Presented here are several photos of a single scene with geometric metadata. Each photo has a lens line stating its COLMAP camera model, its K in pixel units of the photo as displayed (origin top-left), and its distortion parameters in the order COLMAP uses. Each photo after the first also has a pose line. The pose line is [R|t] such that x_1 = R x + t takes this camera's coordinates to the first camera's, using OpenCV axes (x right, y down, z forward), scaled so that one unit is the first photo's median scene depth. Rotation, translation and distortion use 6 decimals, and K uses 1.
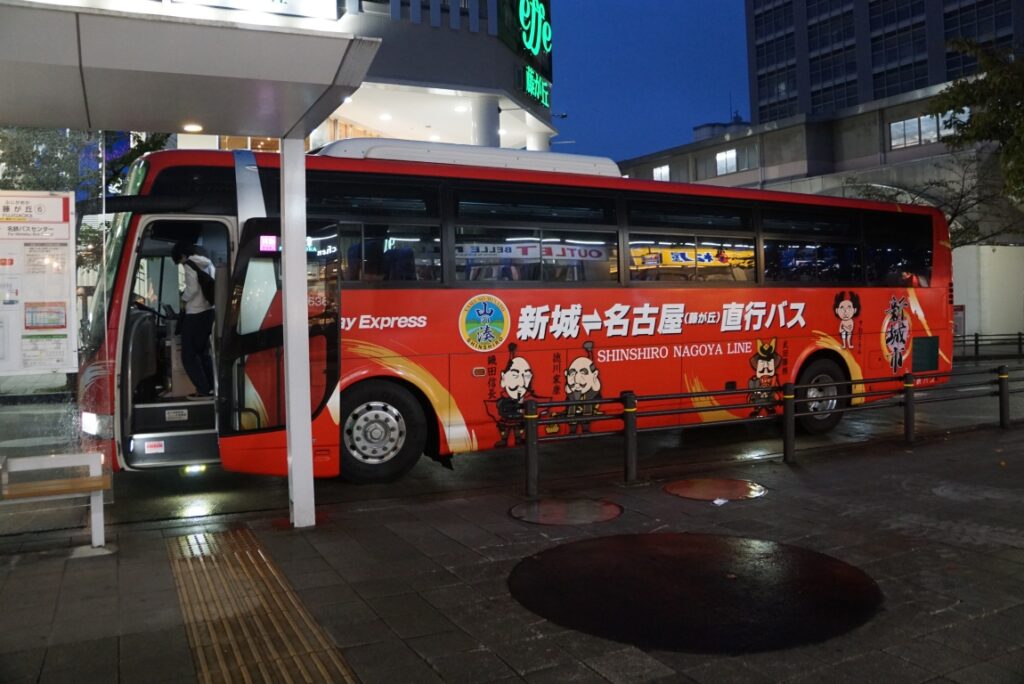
lens RADIAL K [[808.4, 0, 512.0], [0, 808.4, 342.0], [0, 0, 1]] dist [-0.149697, 0.101720]
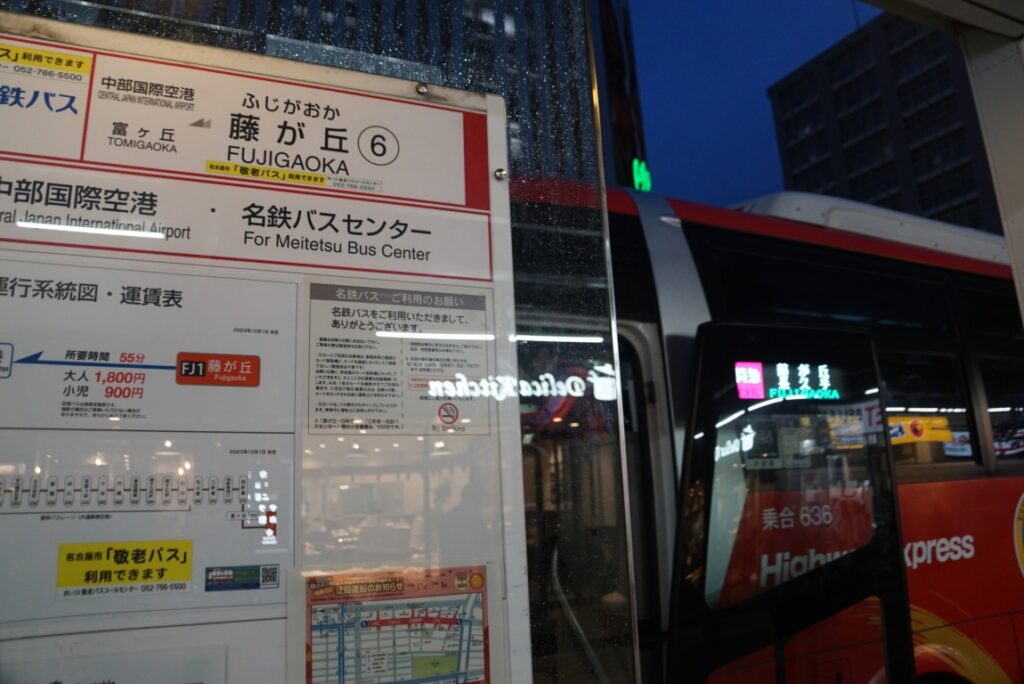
lens RADIAL K [[808.4, 0, 512.0], [0, 808.4, 342.0], [0, 0, 1]] dist [-0.149697, 0.101720]
pose [[0.998627, -0.034569, -0.039355, -0.559400], [0.023877, 0.969128, -0.245398, -0.057352], [0.046624, 0.244121, 0.968623, 0.782393]]
